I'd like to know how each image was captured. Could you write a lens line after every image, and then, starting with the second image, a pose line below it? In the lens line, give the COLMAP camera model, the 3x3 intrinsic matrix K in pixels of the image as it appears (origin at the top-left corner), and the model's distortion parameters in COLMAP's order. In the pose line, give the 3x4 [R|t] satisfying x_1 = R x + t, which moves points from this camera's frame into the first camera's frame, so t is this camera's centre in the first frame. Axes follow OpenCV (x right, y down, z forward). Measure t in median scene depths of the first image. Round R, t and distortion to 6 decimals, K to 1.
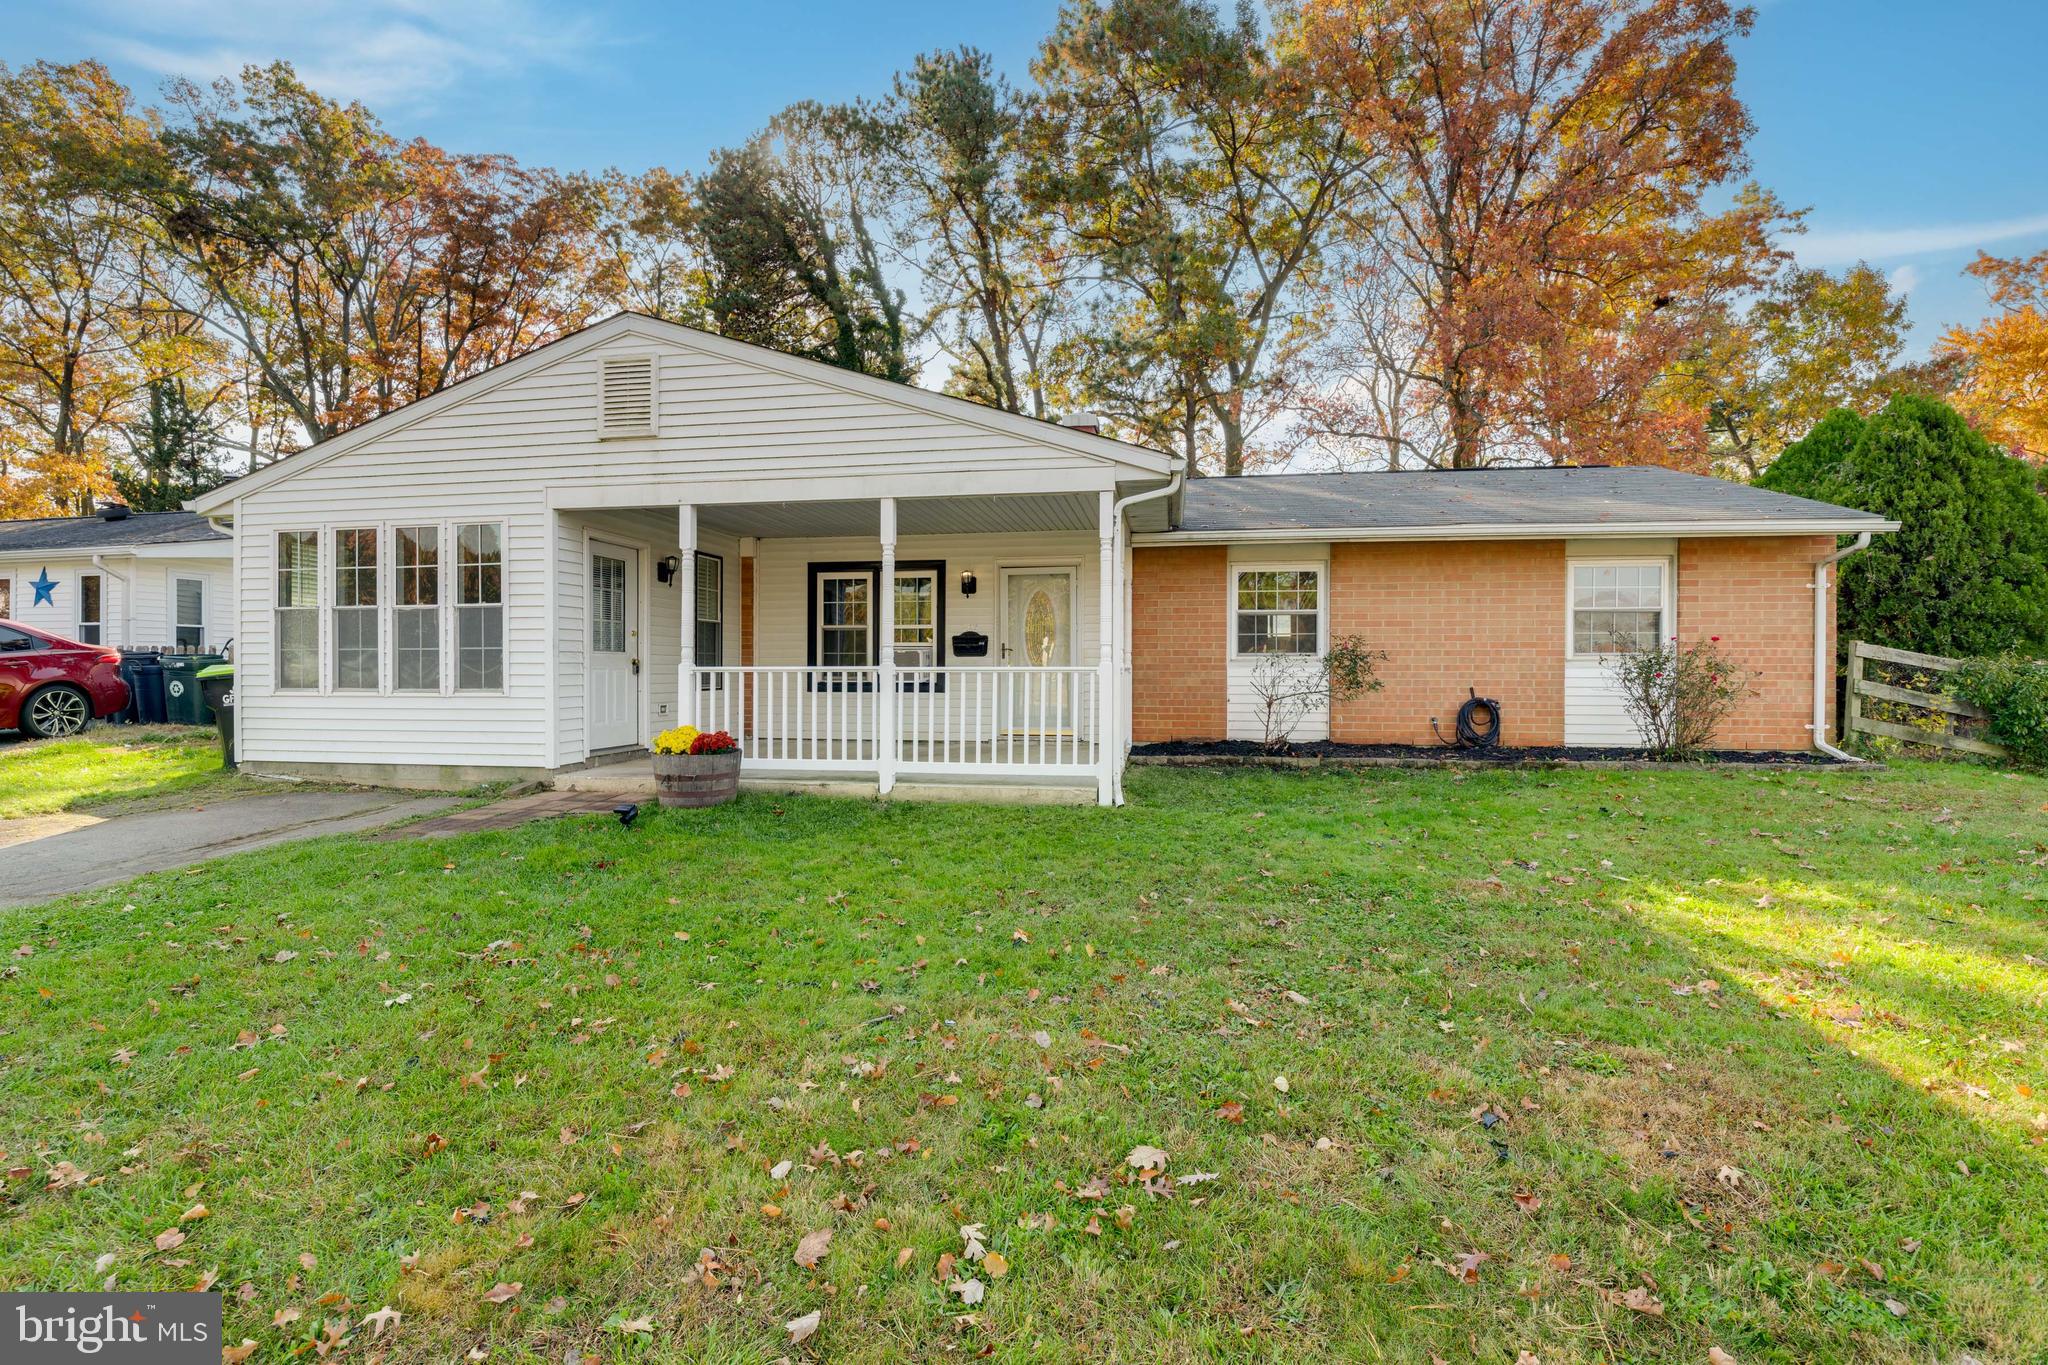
lens RADIAL K [[882.7, 0, 1028.6], [0, 882.7, 669.4], [0, 0, 1]] dist [-0.000511, -0.013032]
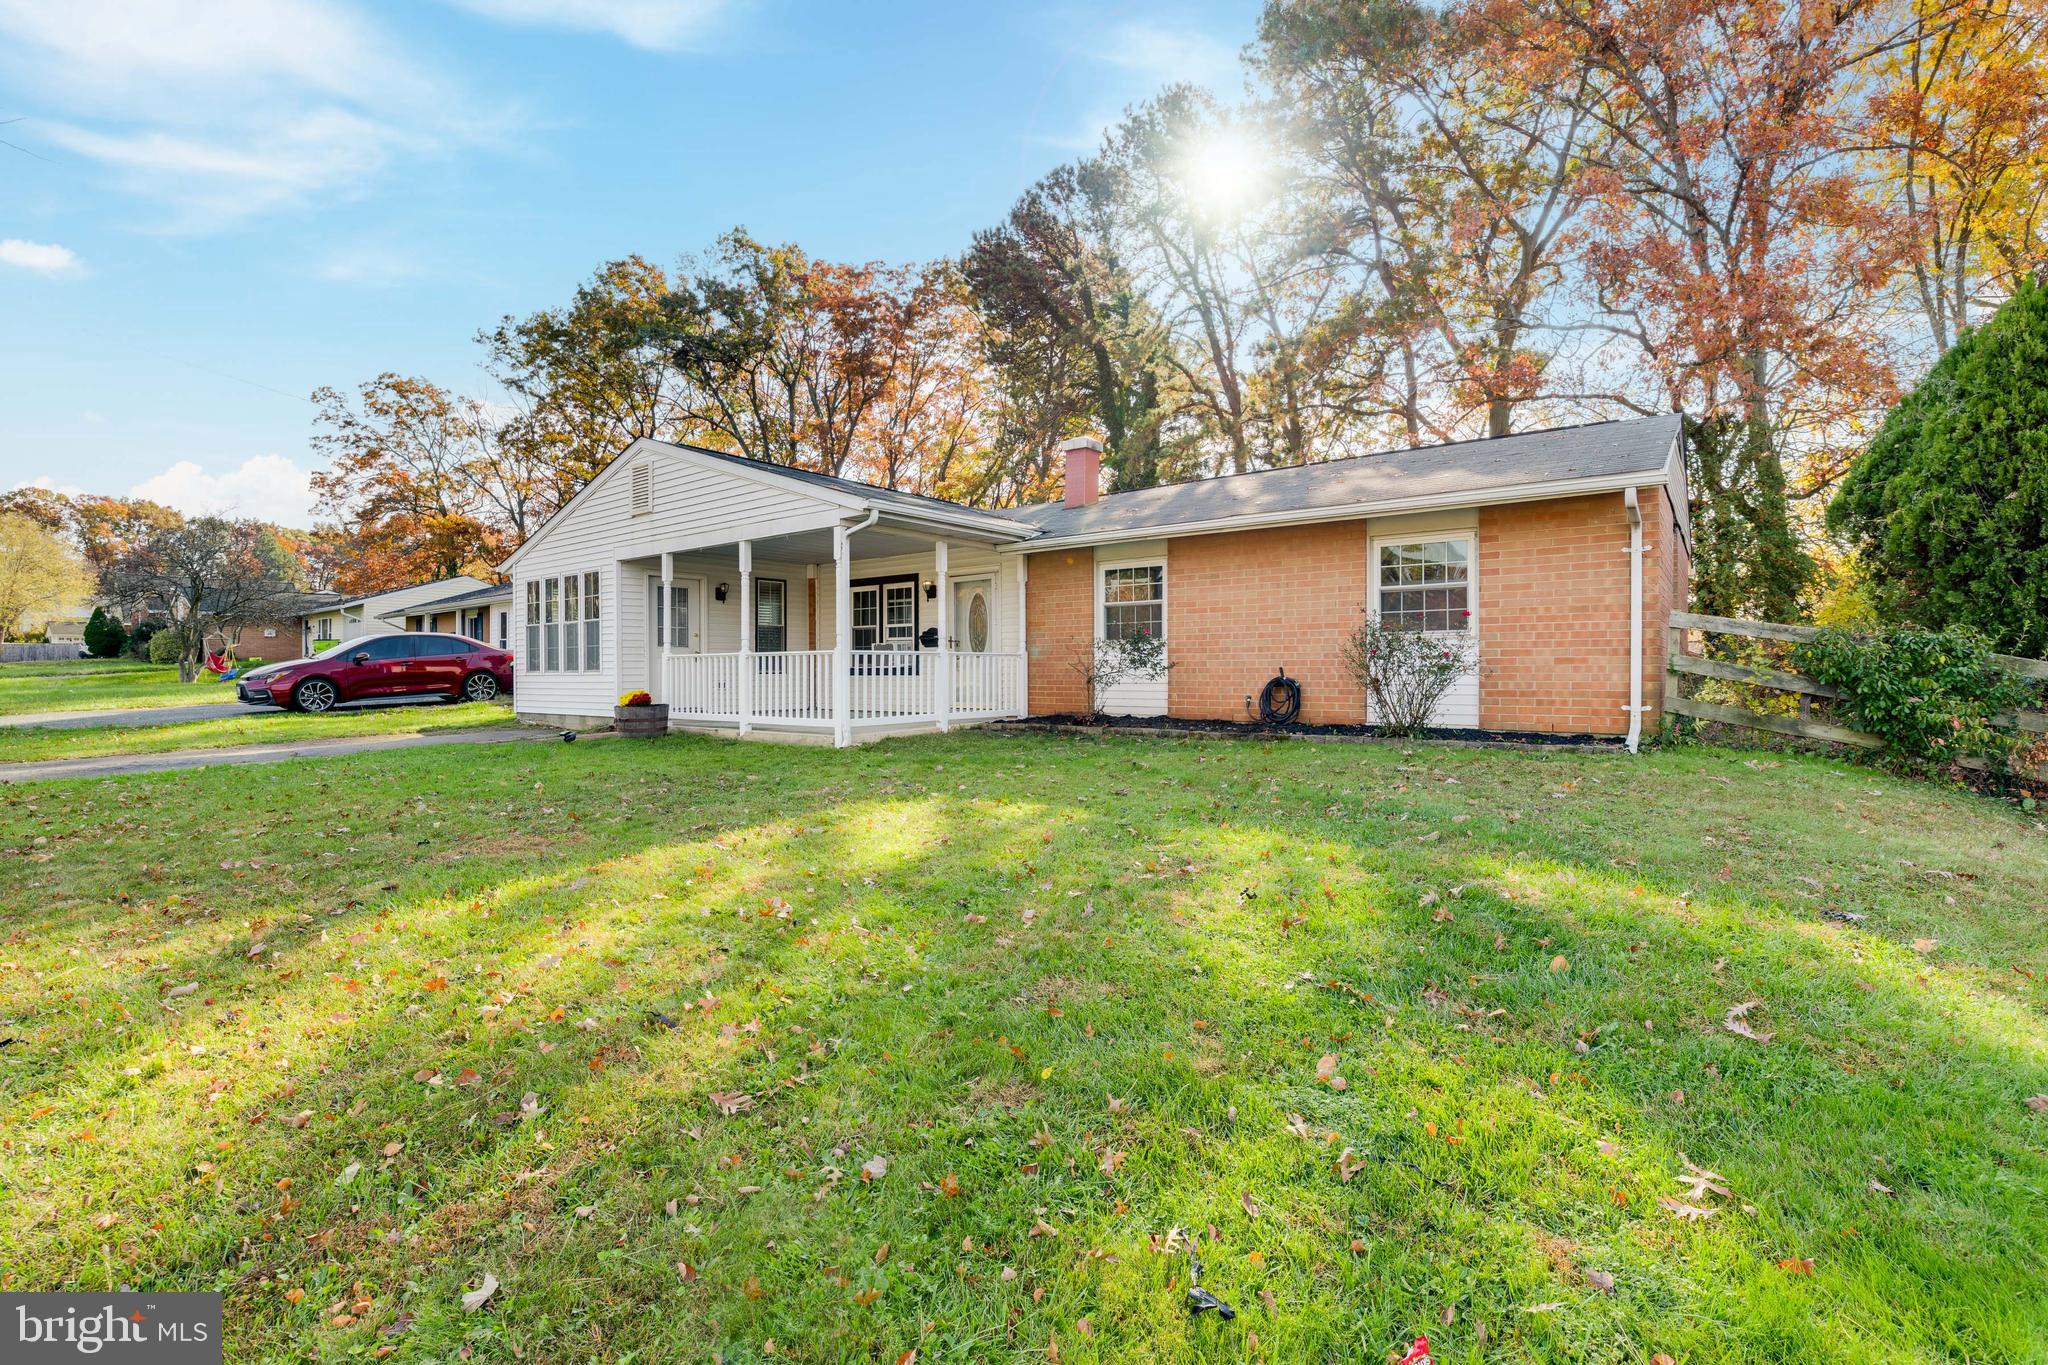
lens RADIAL K [[882.7, 0, 1028.6], [0, 882.7, 669.4], [0, 0, 1]] dist [-0.000511, -0.013032]
pose [[0.881265, -0.005333, -0.472592, 0.699168], [0.005417, 0.999985, -0.001183, 0.021395], [0.472591, -0.001518, 0.881281, -0.069835]]
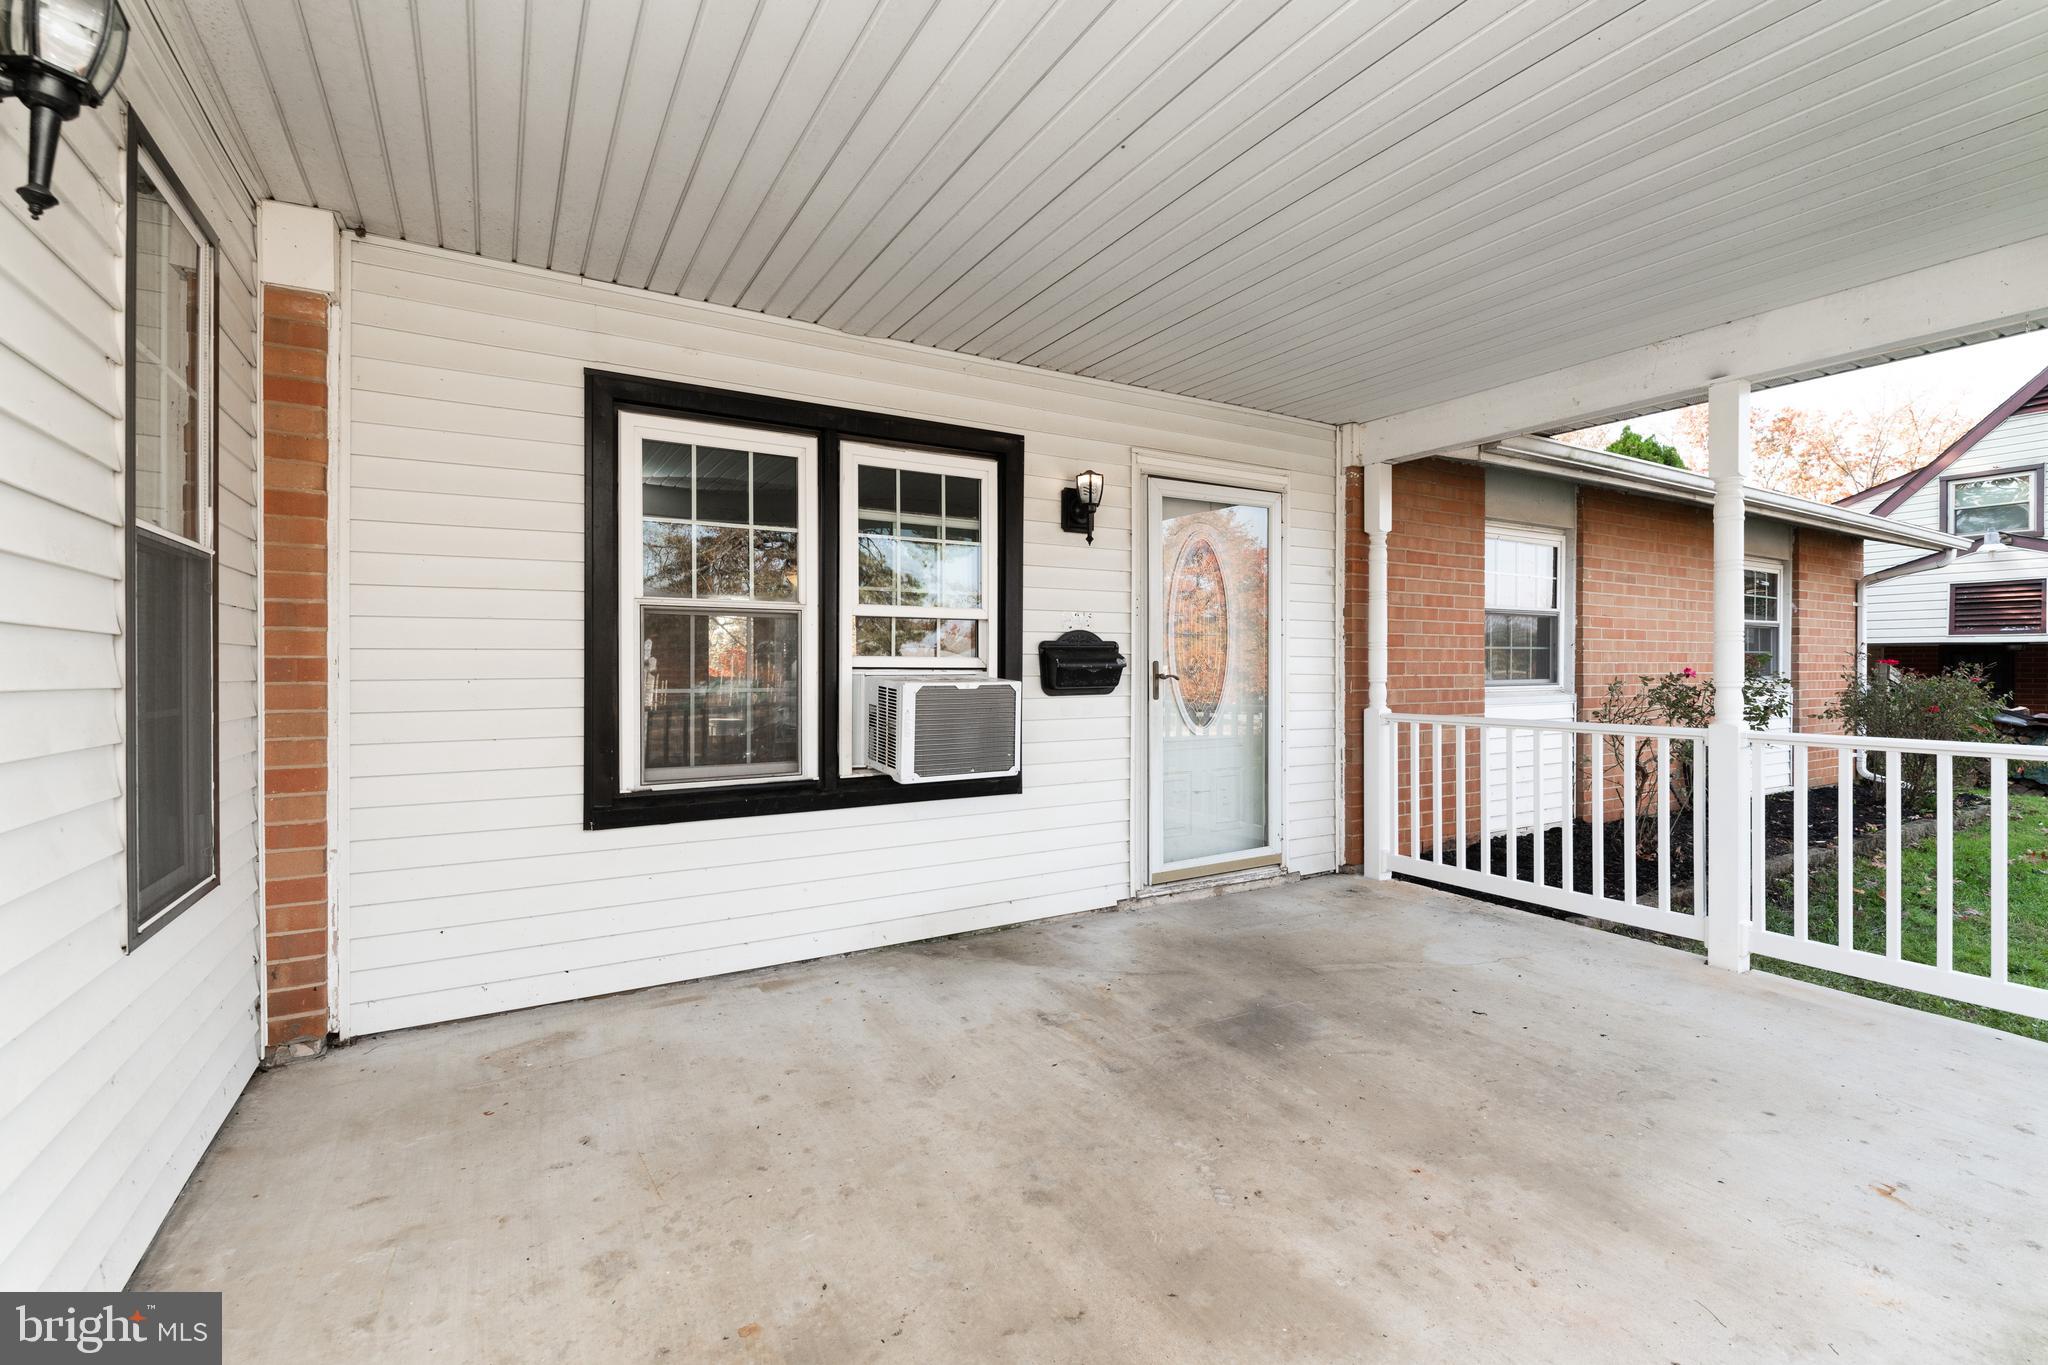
lens RADIAL K [[882.7, 0, 1028.6], [0, 882.7, 669.4], [0, 0, 1]] dist [-0.000511, -0.013032]
pose [[0.750695, -0.005206, 0.660628, -0.358606], [0.010672, 0.999934, -0.004248, -0.025230], [-0.660563, 0.010239, 0.750701, 0.762099]]
